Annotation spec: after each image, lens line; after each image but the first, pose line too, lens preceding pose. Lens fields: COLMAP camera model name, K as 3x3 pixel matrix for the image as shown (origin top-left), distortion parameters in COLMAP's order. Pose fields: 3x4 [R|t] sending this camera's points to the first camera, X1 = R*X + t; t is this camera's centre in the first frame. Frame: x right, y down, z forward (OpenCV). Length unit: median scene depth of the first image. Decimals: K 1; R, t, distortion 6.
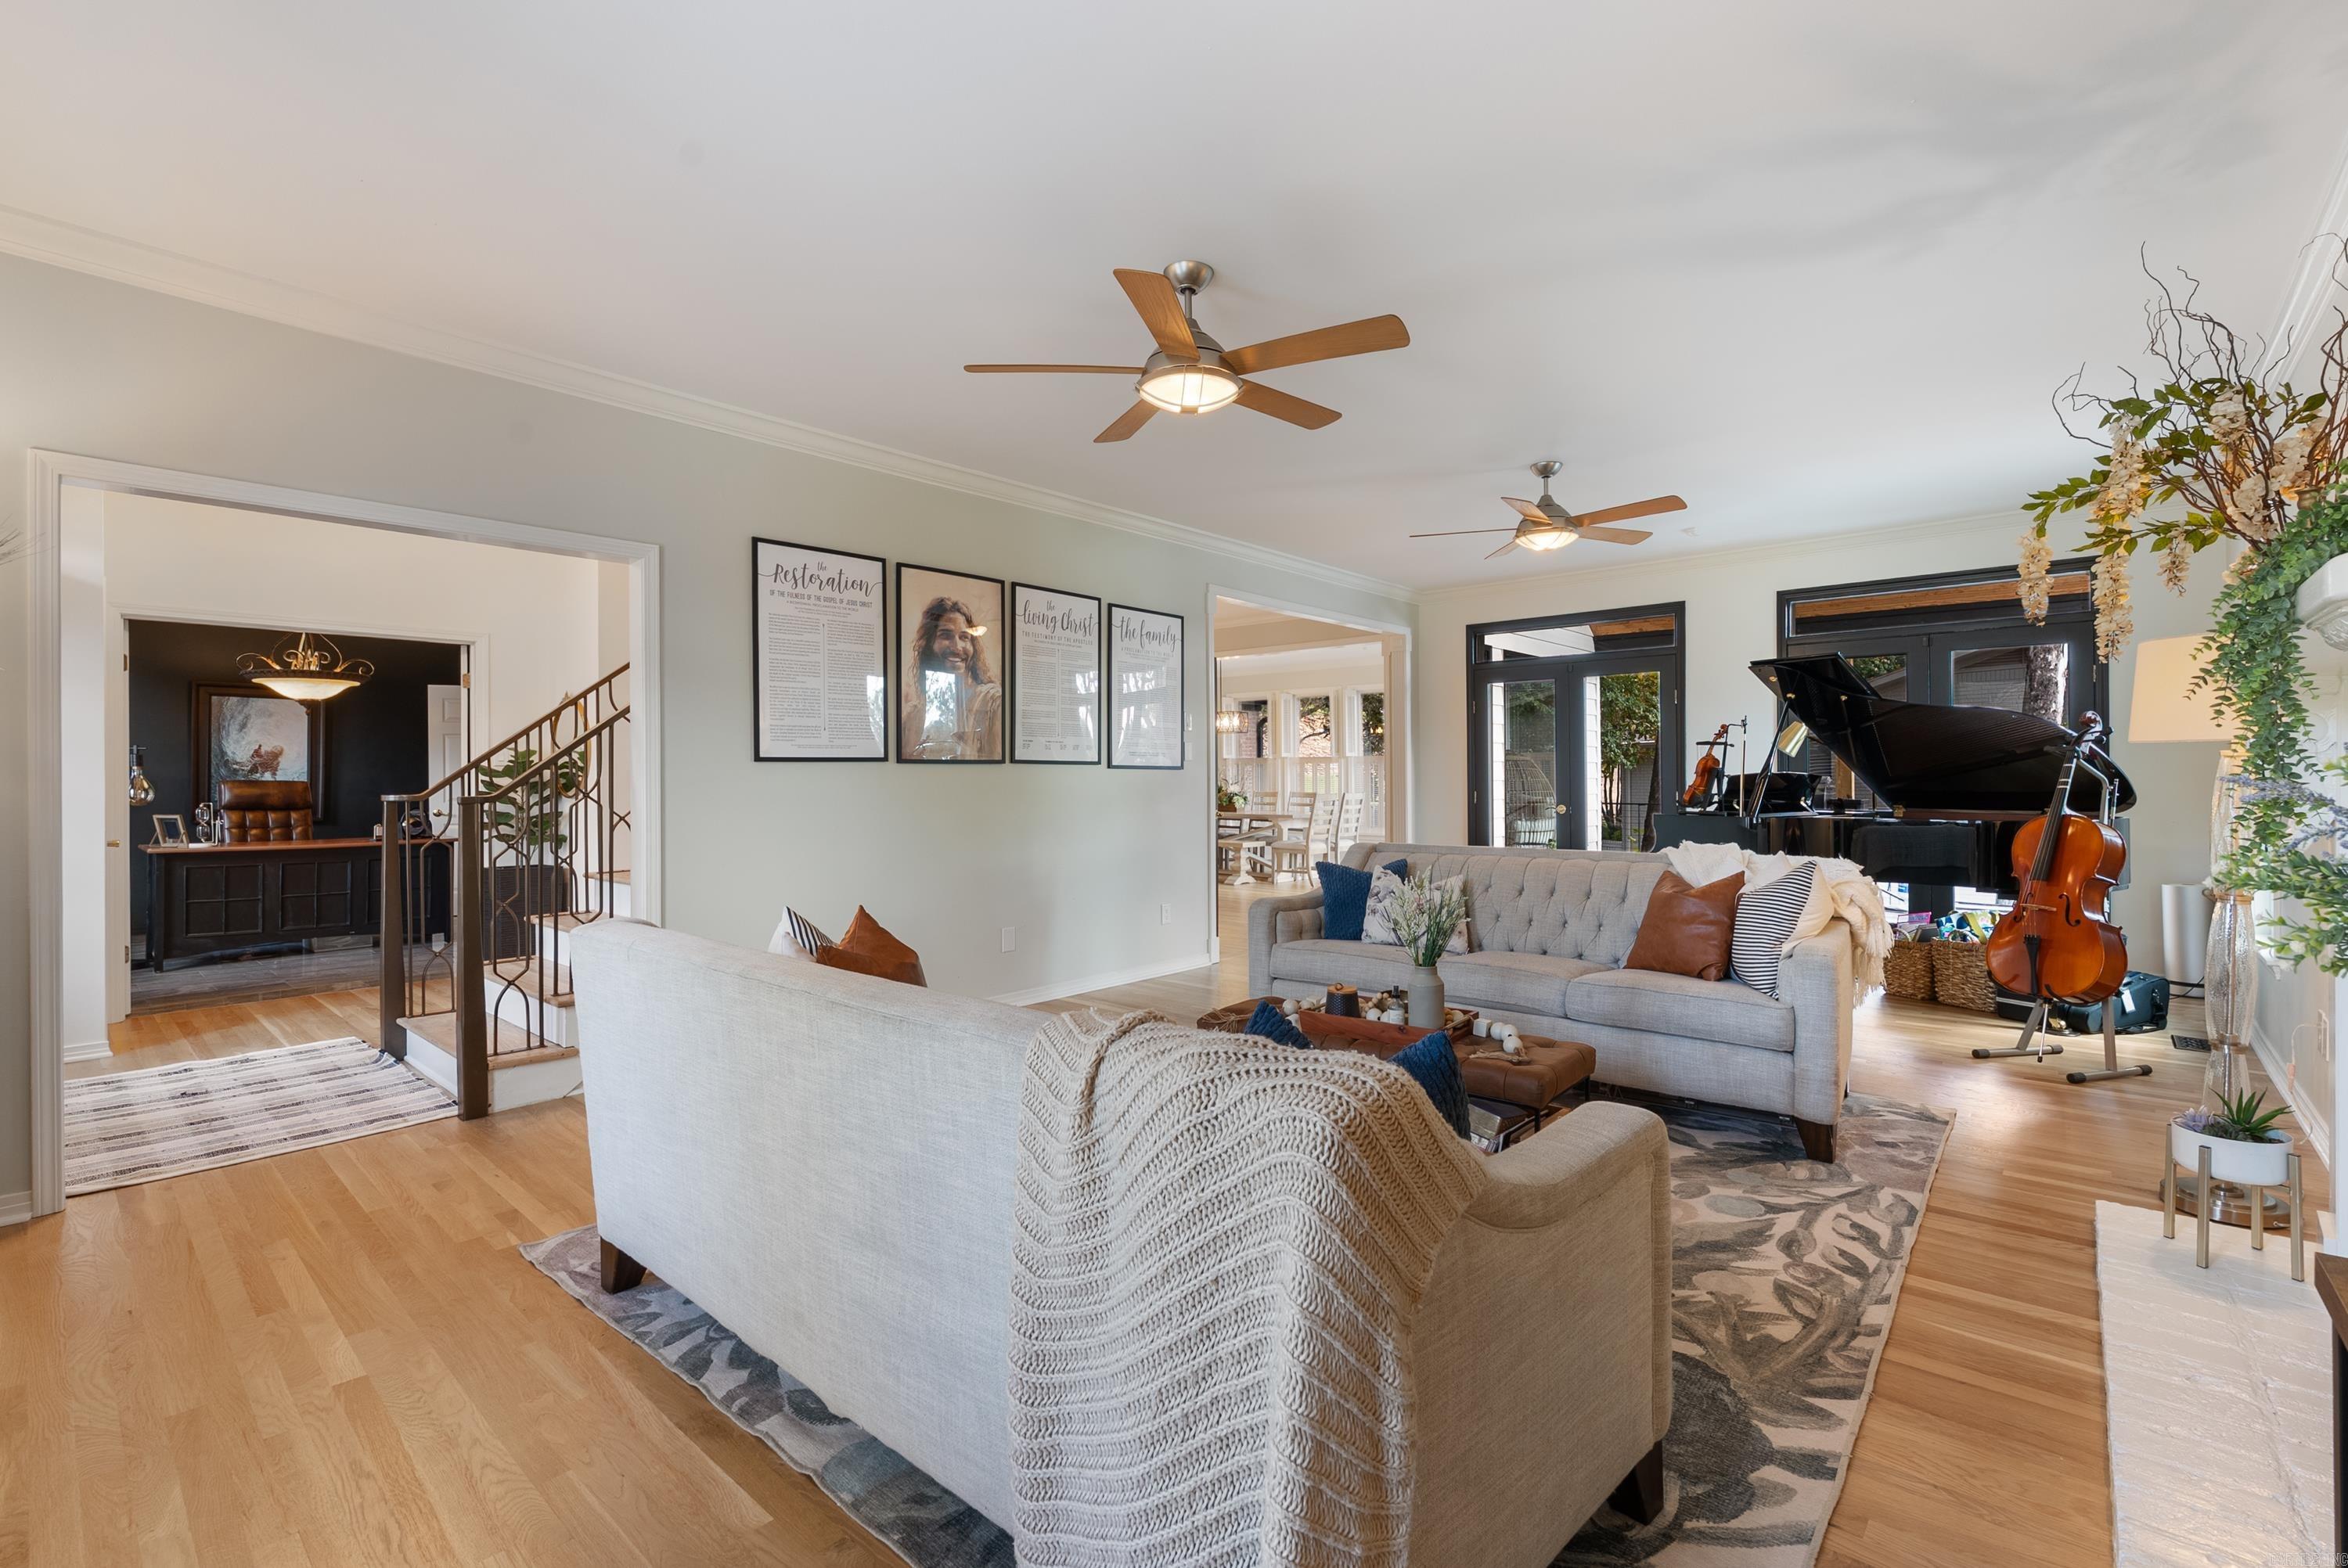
lens RADIAL K [[1038.9, 0, 1164.9], [0, 1038.9, 774.0], [0, 0, 1]] dist [-0.007234, 0.000888]
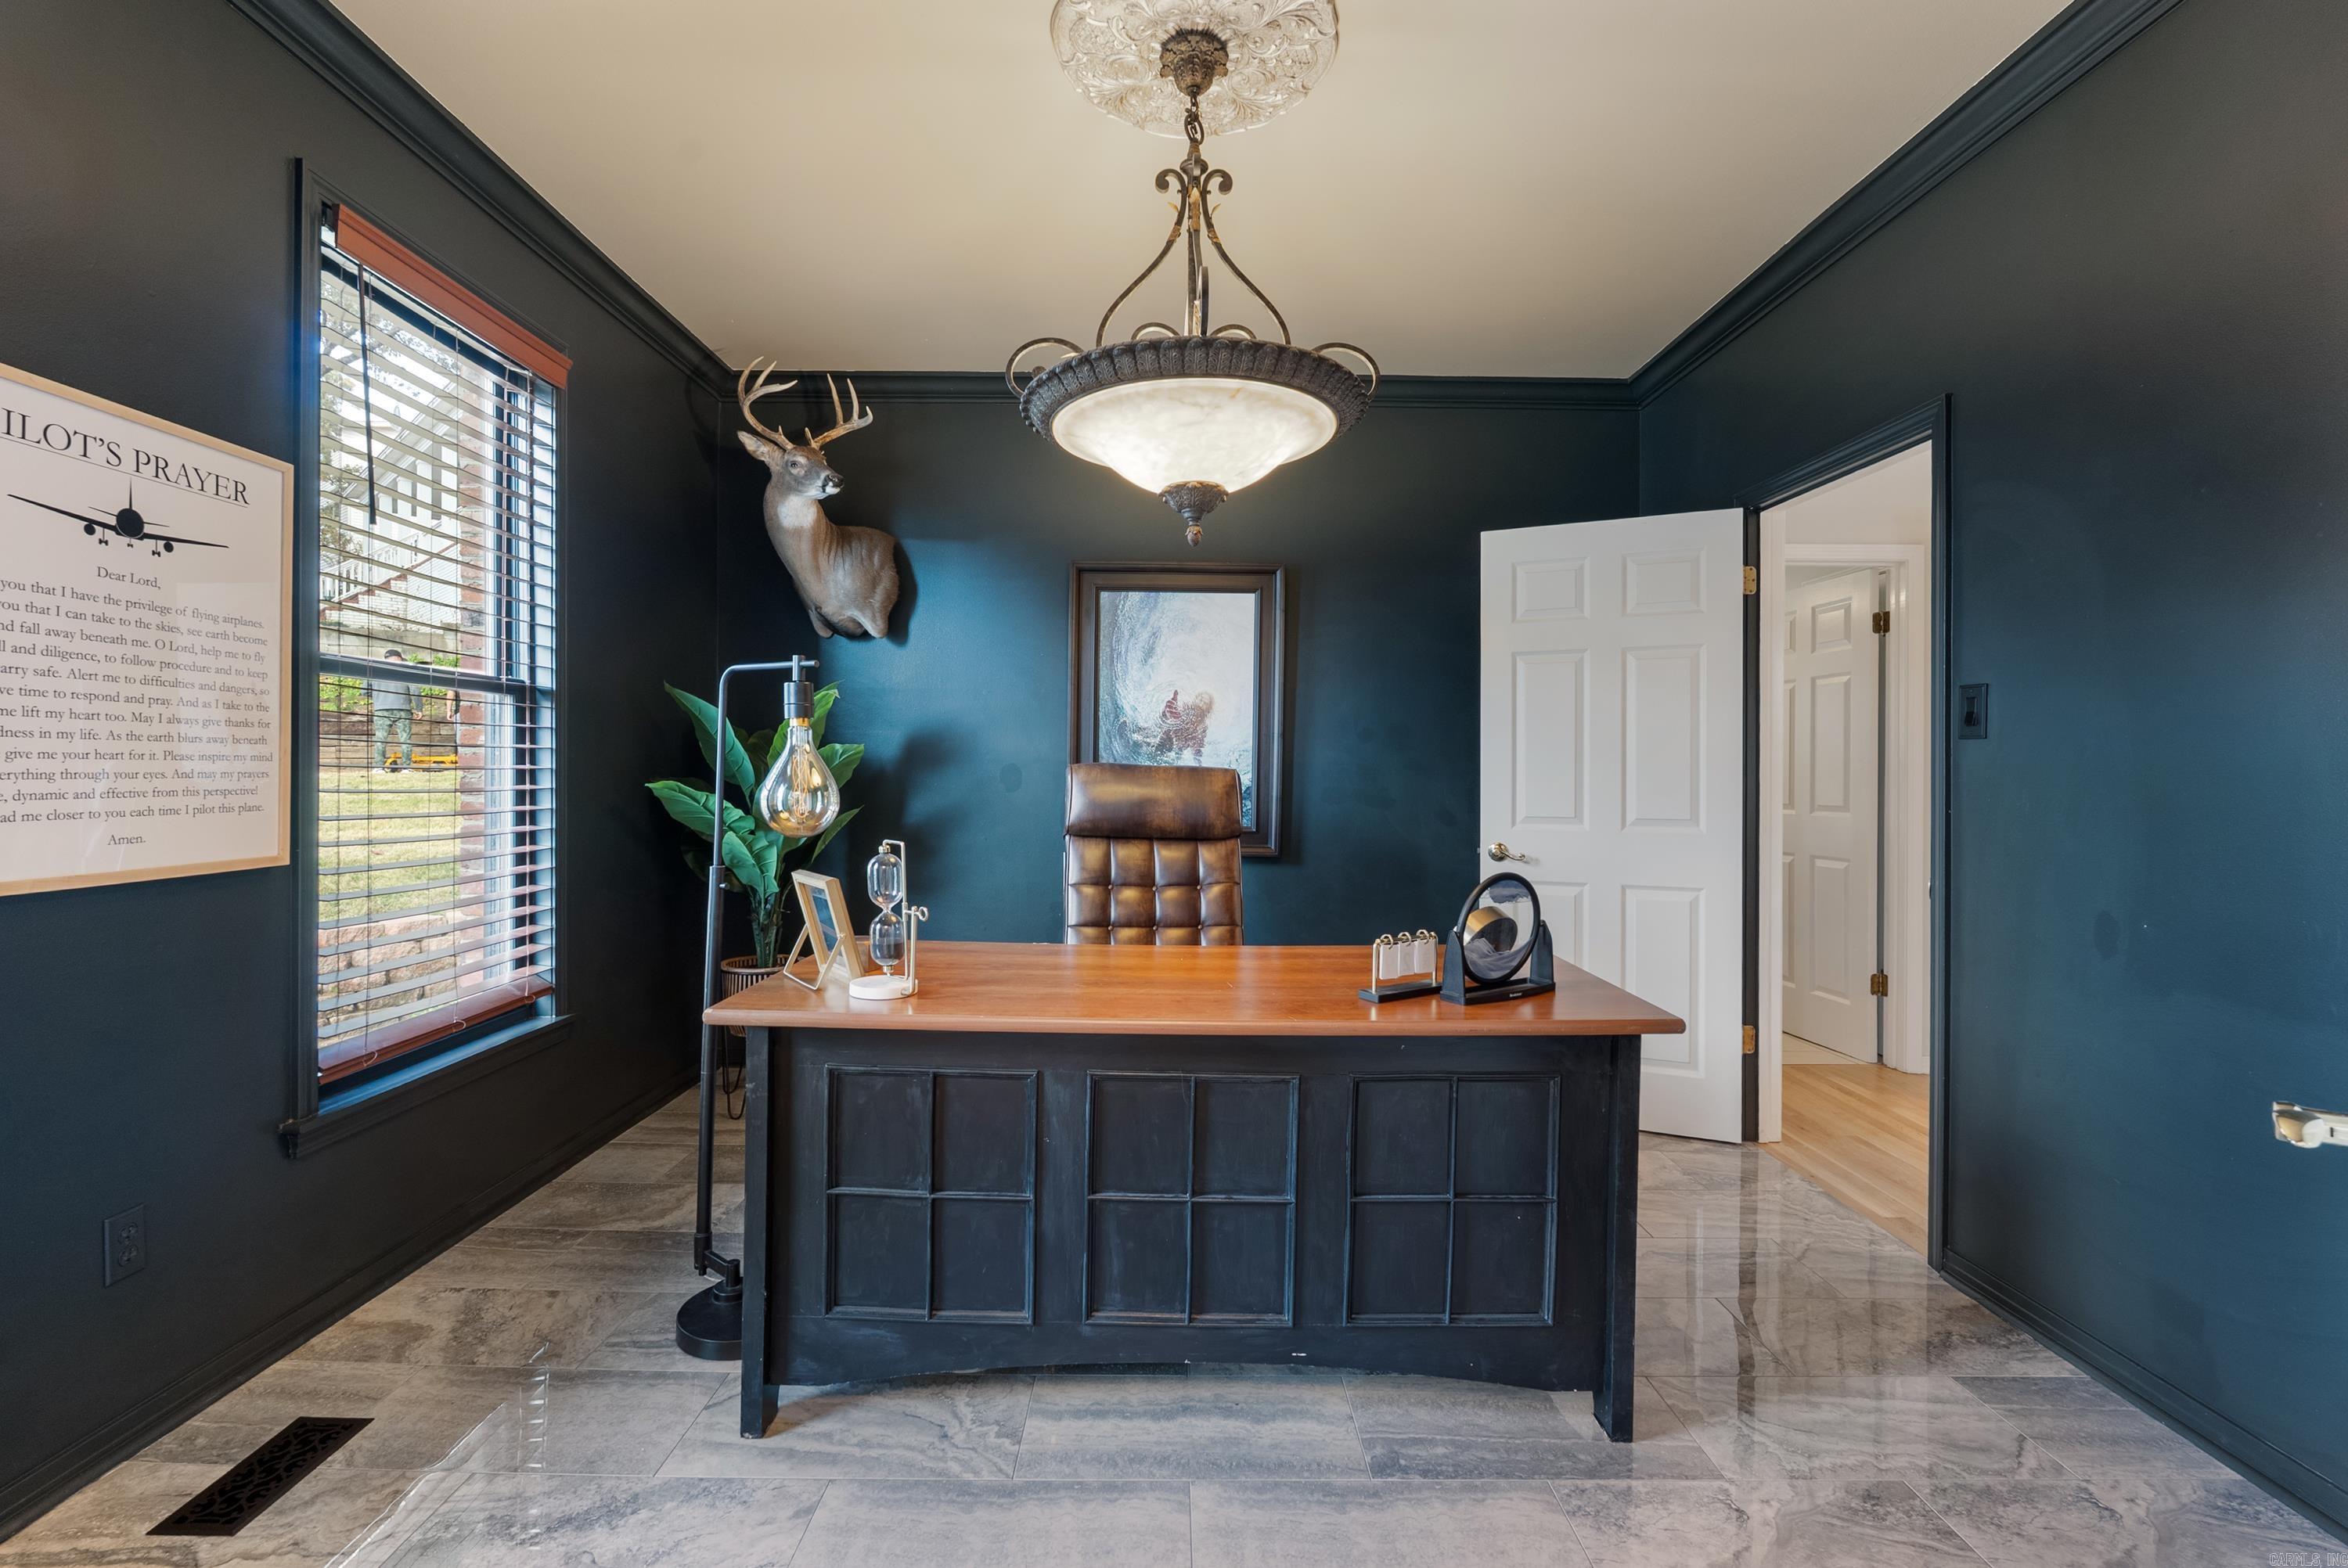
lens RADIAL K [[1038.9, 0, 1173.7], [0, 1038.9, 776.5], [0, 0, 1]] dist [-0.007234, 0.000888]
pose [[0.663926, 0.010323, -0.747727, -0.555729], [-0.004142, 0.999940, 0.010128, 0.006107], [0.747787, -0.003627, 0.663929, 0.728791]]
